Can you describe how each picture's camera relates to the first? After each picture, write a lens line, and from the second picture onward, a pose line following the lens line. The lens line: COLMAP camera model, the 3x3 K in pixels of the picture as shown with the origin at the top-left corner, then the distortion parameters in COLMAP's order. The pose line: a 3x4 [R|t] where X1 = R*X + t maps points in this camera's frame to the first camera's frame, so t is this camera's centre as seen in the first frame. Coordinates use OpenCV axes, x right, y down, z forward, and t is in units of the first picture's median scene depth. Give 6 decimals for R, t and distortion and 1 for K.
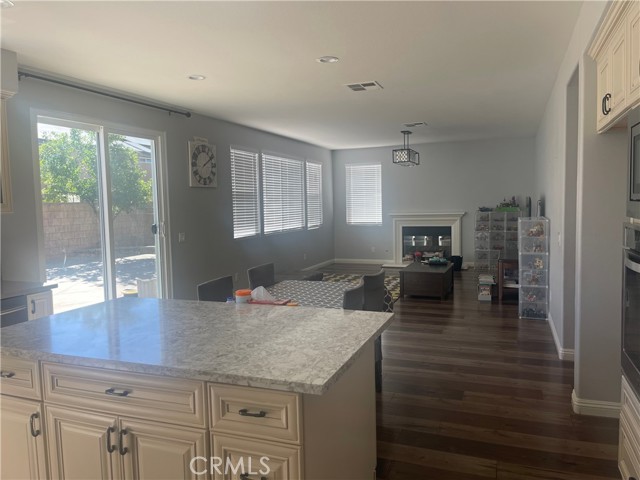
lens RADIAL K [[473.0, 0, 321.8], [0, 473.0, 240.9], [0, 0, 1]] dist [0.021116, -0.006842]
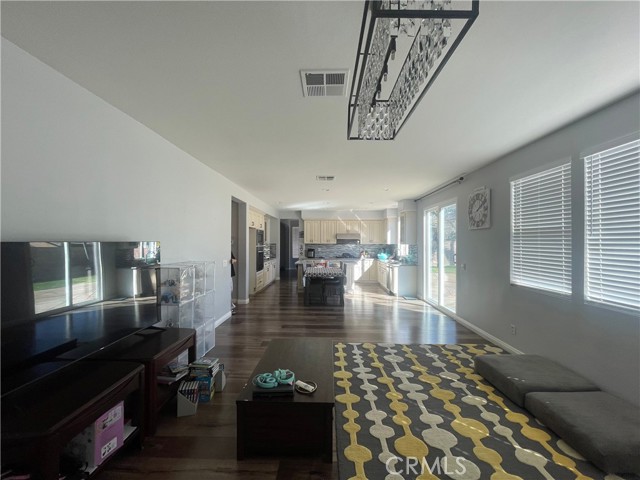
lens RADIAL K [[257.8, 0, 321.0], [0, 257.8, 242.9], [0, 0, 1]] dist [-0.006639, 0.000426]
pose [[-0.942555, 0.023354, -0.333235, 0.327755], [-0.005053, 0.996442, 0.084128, -0.127778], [0.334014, 0.080979, -0.939083, 1.437574]]
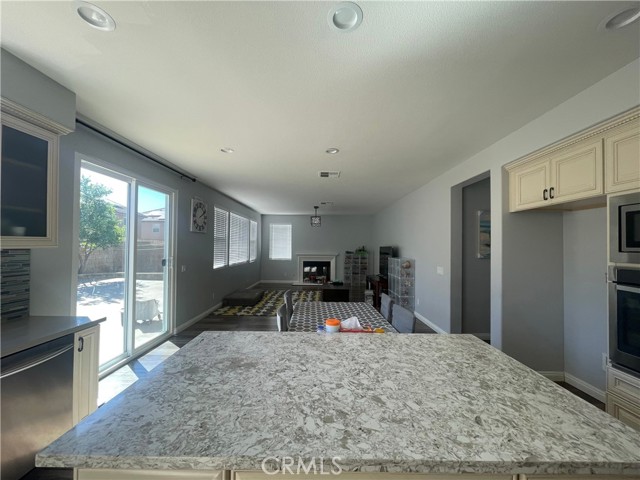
lens RADIAL K [[257.8, 0, 317.5], [0, 257.8, 240.8], [0, 0, 1]] dist [-0.006639, 0.000426]
pose [[0.938683, 0.039031, 0.342564, -0.175026], [-0.002827, 0.994409, -0.105555, -0.009058], [-0.344769, 0.098114, 0.933546, 0.168063]]
